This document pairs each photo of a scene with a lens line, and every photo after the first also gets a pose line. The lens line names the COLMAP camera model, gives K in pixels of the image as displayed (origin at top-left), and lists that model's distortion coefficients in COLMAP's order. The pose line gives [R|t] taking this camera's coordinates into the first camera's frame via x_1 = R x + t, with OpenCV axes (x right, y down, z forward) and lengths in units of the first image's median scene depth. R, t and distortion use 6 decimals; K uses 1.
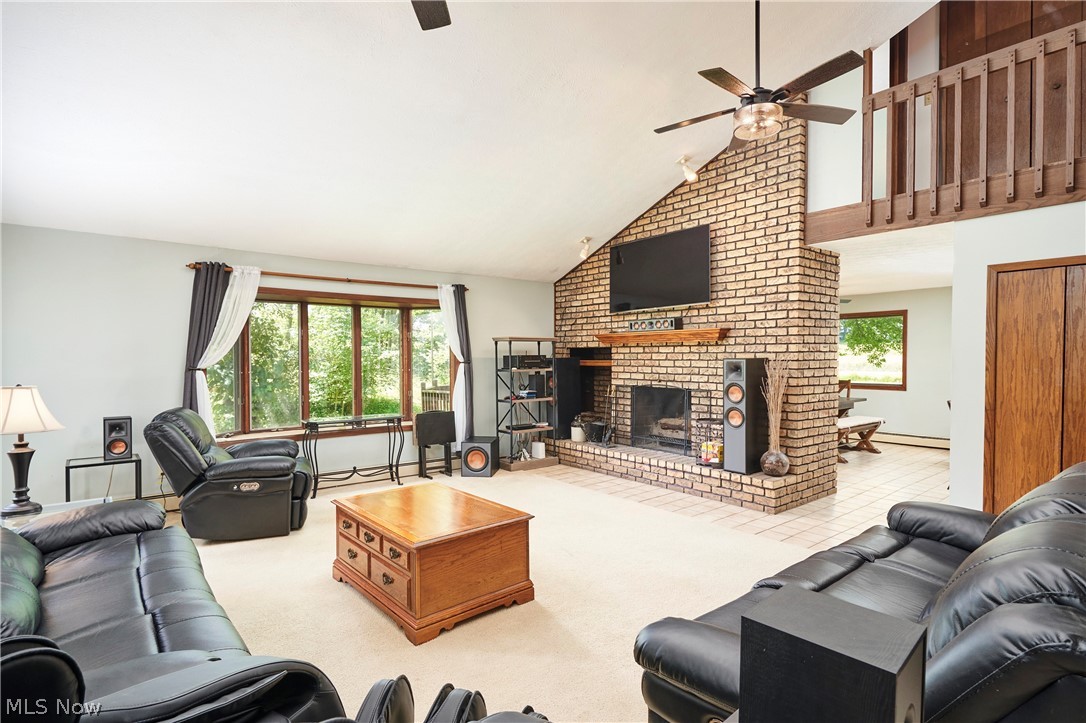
lens RADIAL K [[538.6, 0, 543.4], [0, 538.6, 363.8], [0, 0, 1]] dist [-0.005009, 0.000348]
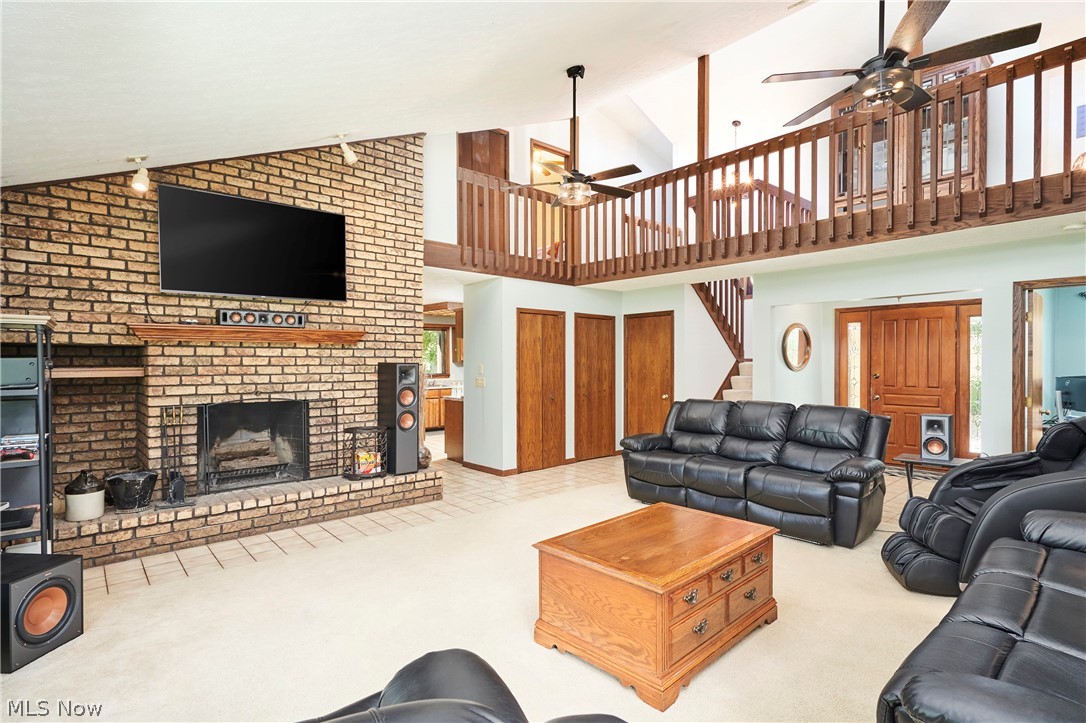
lens RADIAL K [[538.6, 0, 541.5], [0, 538.6, 364.9], [0, 0, 1]] dist [-0.005009, 0.000348]
pose [[-0.054816, -0.005332, 0.998482, -0.594956], [0.013688, 0.999888, 0.006091, -0.007899], [-0.998403, 0.014001, -0.054737, 0.691387]]
